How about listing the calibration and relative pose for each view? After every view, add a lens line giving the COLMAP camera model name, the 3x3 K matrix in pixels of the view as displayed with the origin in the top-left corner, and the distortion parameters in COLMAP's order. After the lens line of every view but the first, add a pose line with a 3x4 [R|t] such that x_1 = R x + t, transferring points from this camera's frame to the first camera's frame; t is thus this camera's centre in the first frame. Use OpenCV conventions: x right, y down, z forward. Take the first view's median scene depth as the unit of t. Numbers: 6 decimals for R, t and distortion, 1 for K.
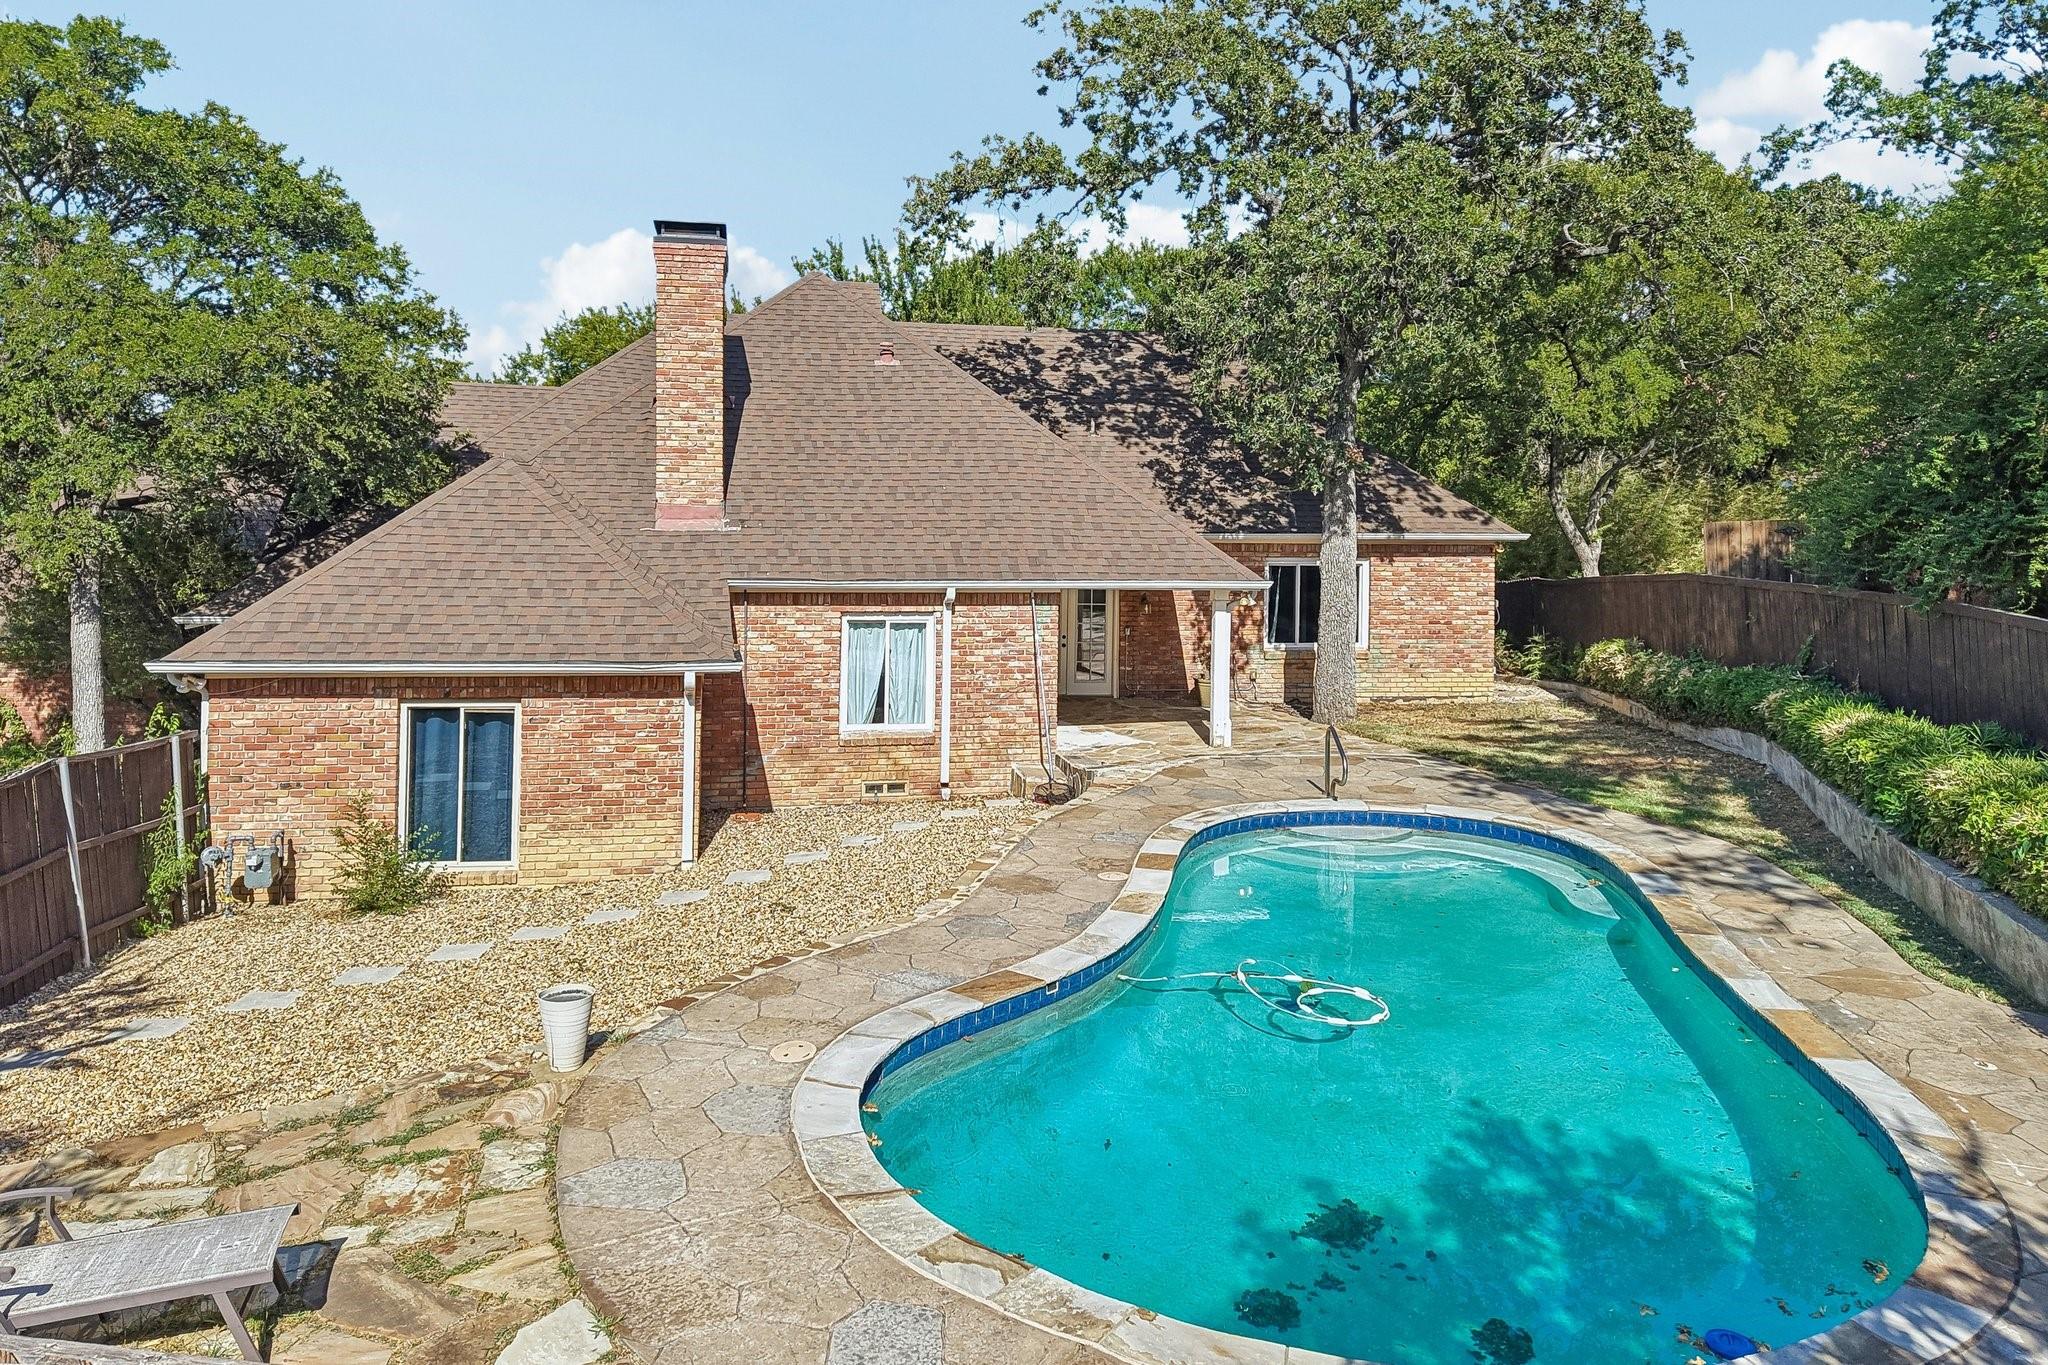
lens RADIAL K [[1408.7, 0, 1027.7], [0, 1408.7, 549.4], [0, 0, 1]] dist [0.054038, -0.146227]
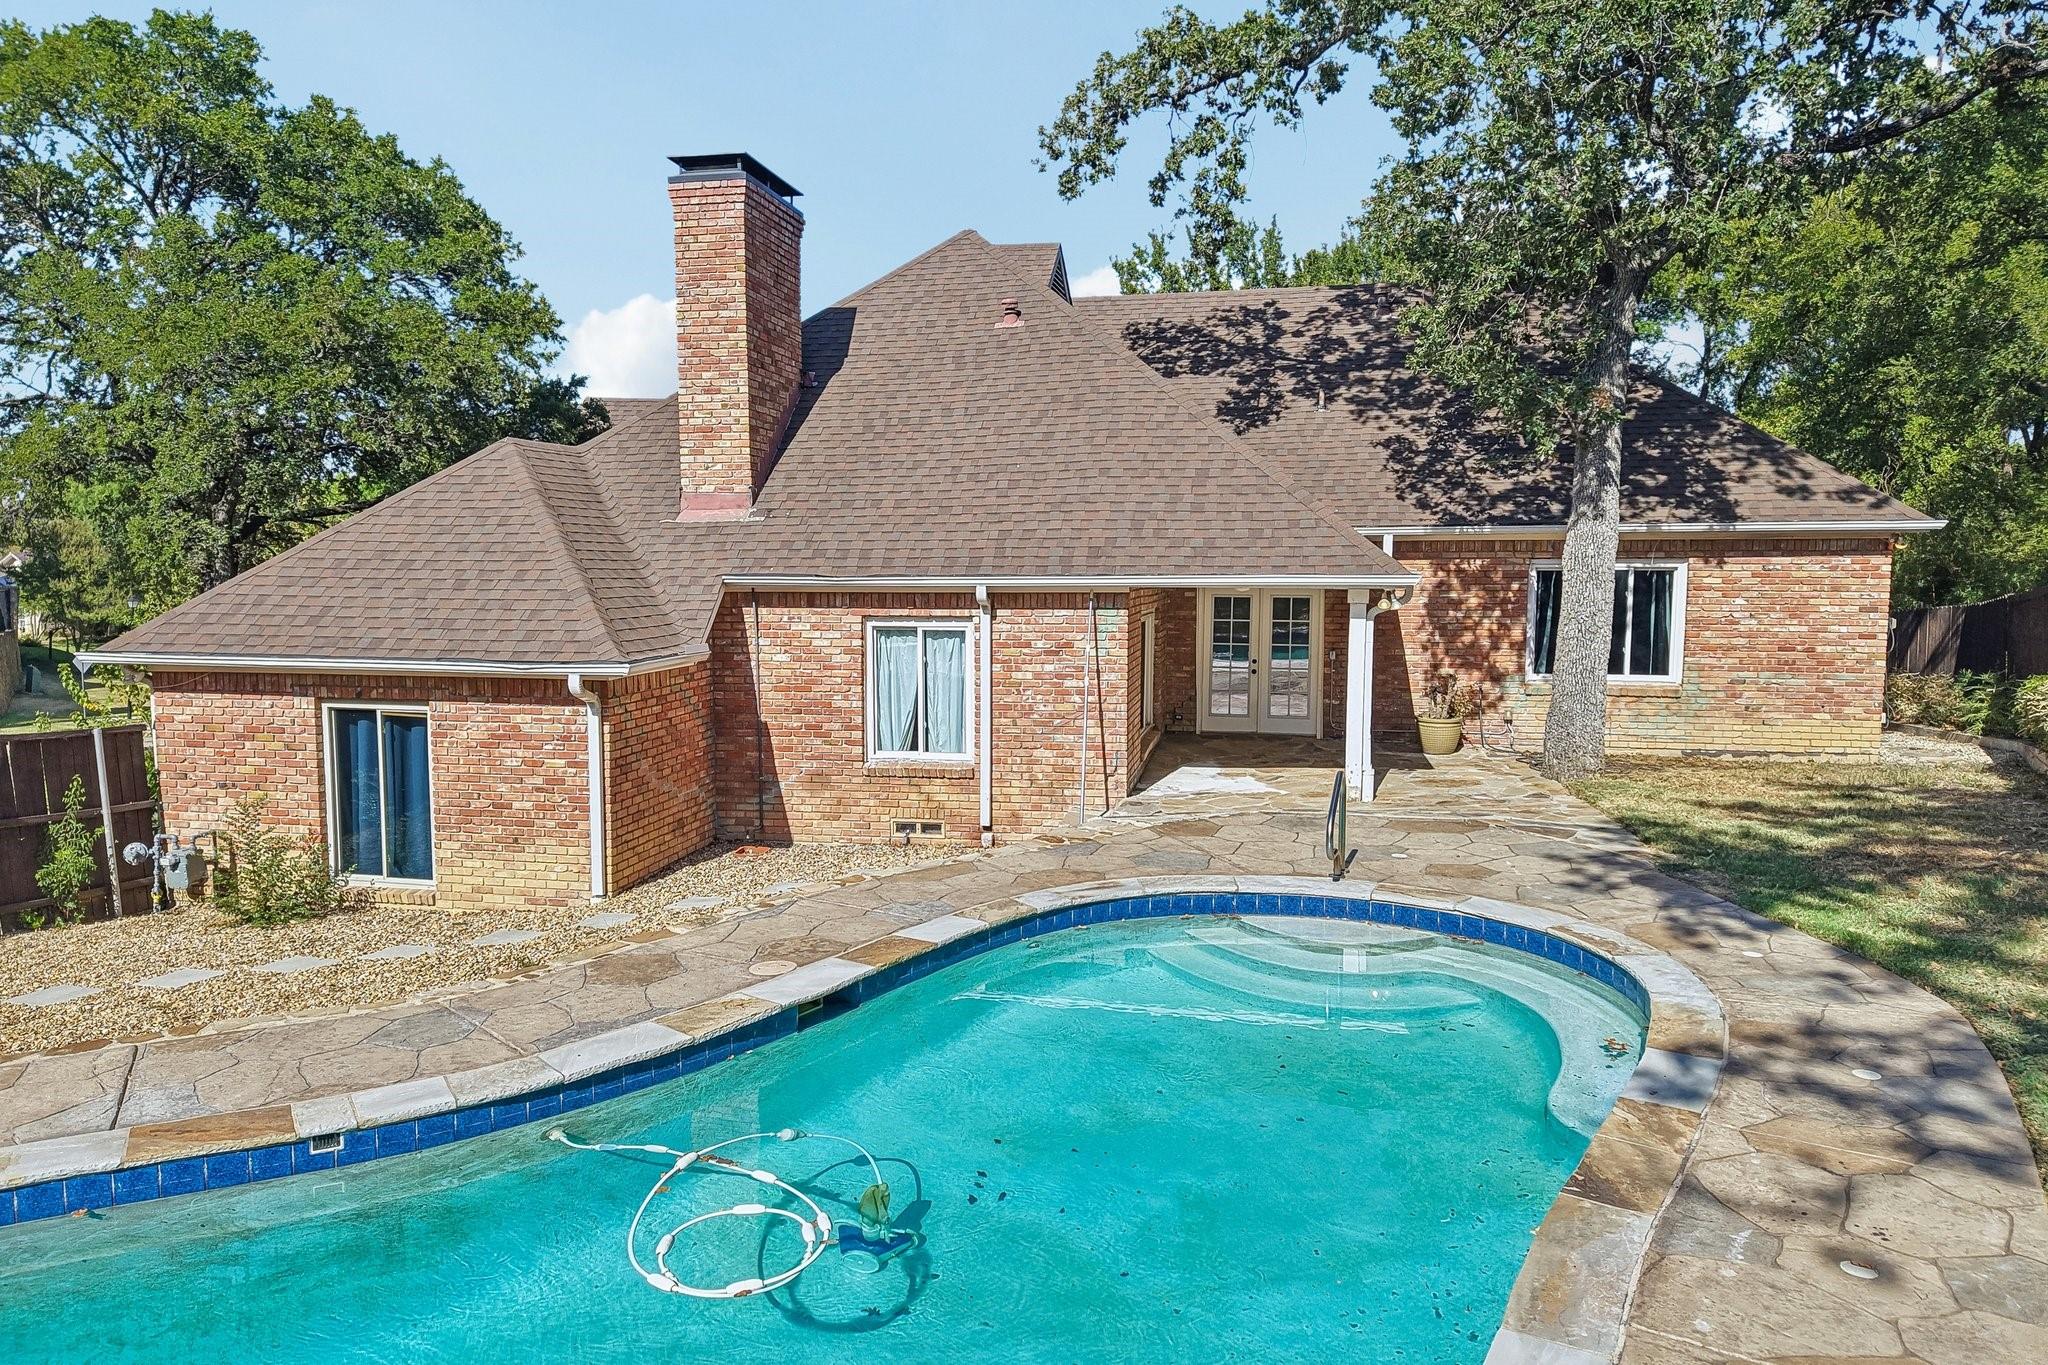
lens RADIAL K [[1363.6, 0, 1024.7], [0, 1363.6, 722.3], [0, 0, 1]] dist [0.049059, -0.130856]
pose [[0.924433, 0.029729, -0.380183, 0.259239], [0.003521, 0.996249, 0.086463, 0.036912], [0.381328, -0.081268, 0.920861, 0.283898]]
